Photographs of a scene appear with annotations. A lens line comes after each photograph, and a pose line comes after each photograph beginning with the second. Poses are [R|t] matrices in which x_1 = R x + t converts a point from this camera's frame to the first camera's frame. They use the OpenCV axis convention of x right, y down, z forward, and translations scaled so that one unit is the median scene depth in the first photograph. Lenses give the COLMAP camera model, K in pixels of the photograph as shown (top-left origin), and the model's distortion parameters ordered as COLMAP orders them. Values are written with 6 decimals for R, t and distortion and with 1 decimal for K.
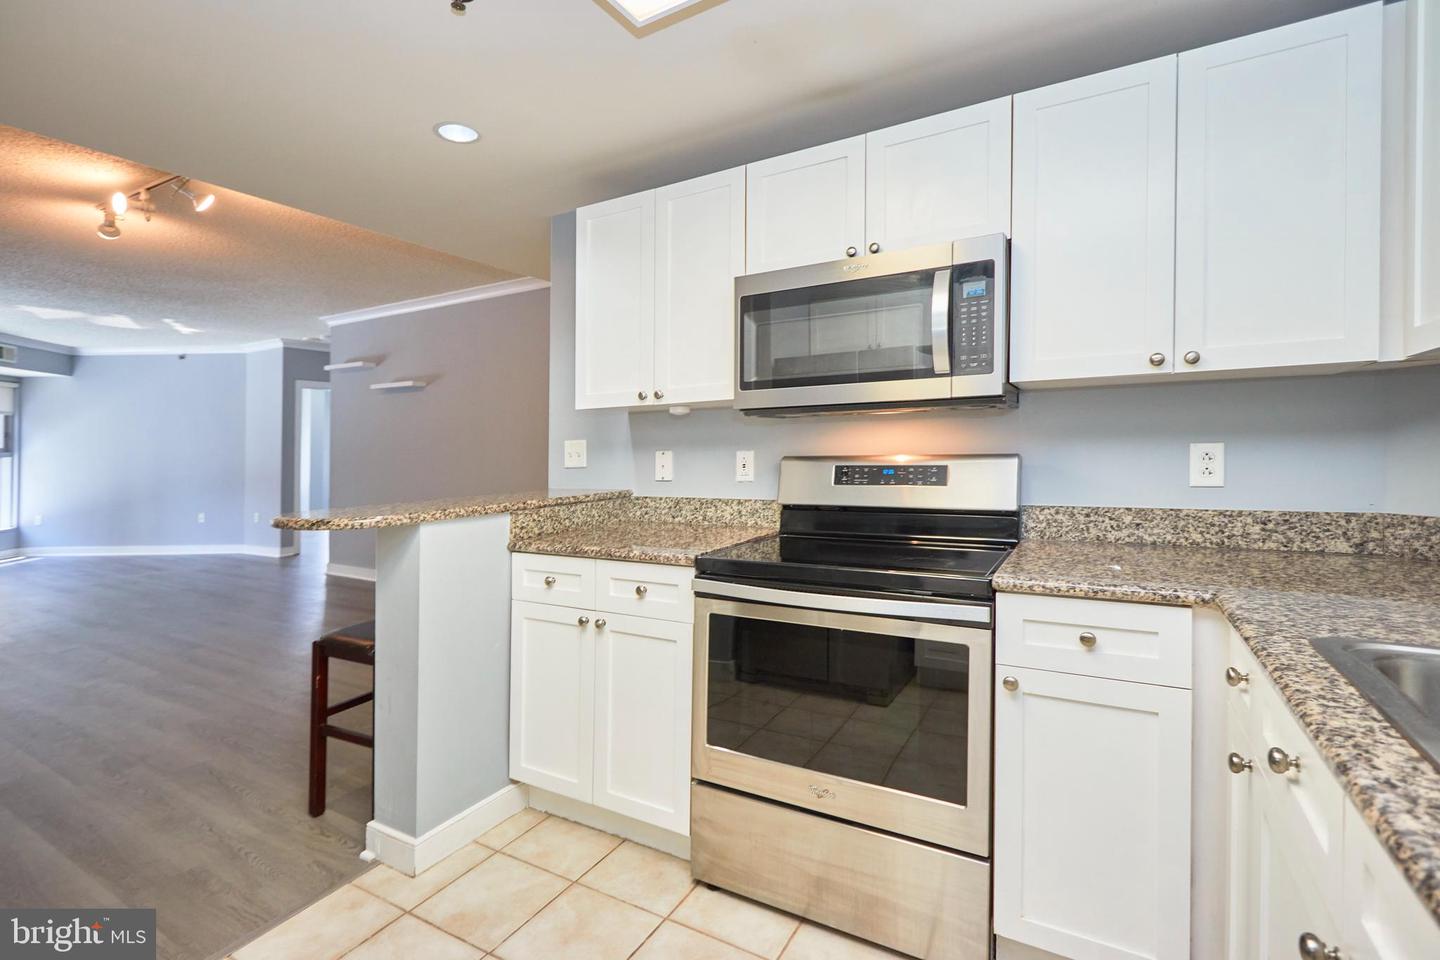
lens RADIAL K [[663.9, 0, 719.1], [0, 663.9, 445.0], [0, 0, 1]] dist [-0.000688, -0.000284]
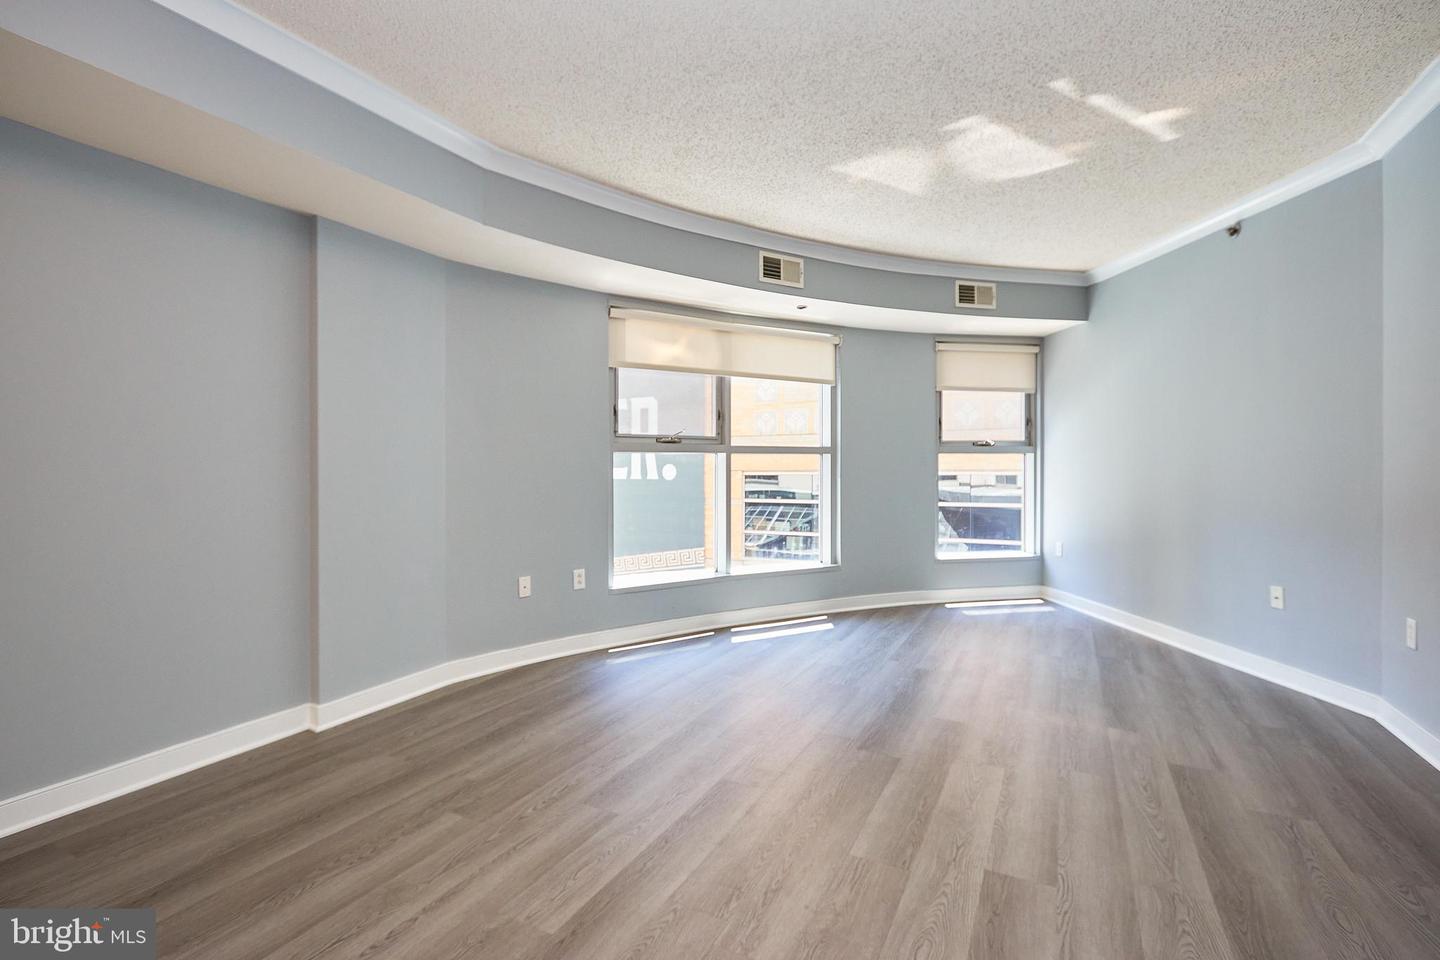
lens RADIAL K [[667.6, 0, 721.9], [0, 667.6, 457.7], [0, 0, 1]] dist [-0.001623, -0.000058]
pose [[0.039033, 0.001976, -0.999236, -0.388603], [0.013148, 0.999910, 0.002491, 0.017167], [0.999151, -0.013235, 0.039004, 0.660763]]
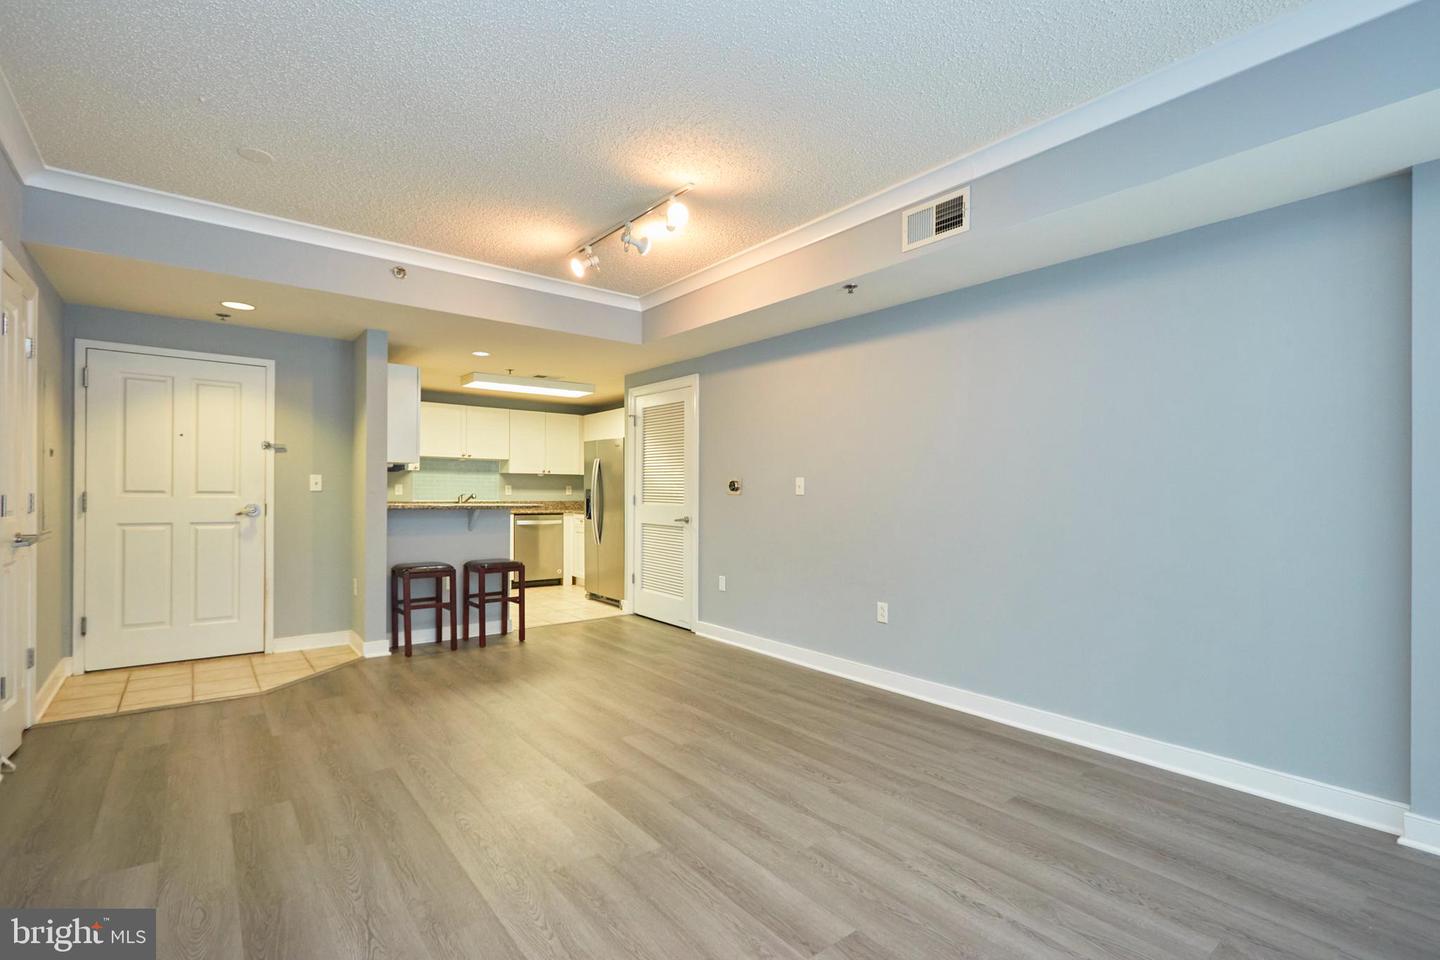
lens RADIAL K [[665.0, 0, 720.0], [0, 665.0, 480.0], [0, 0, 1]] dist [0.003225, 0.000261]
pose [[-0.924716, 0.015244, 0.380353, -0.606254], [0.003557, 0.999500, -0.031412, 0.020656], [-0.380642, -0.027694, -0.924308, 0.822460]]
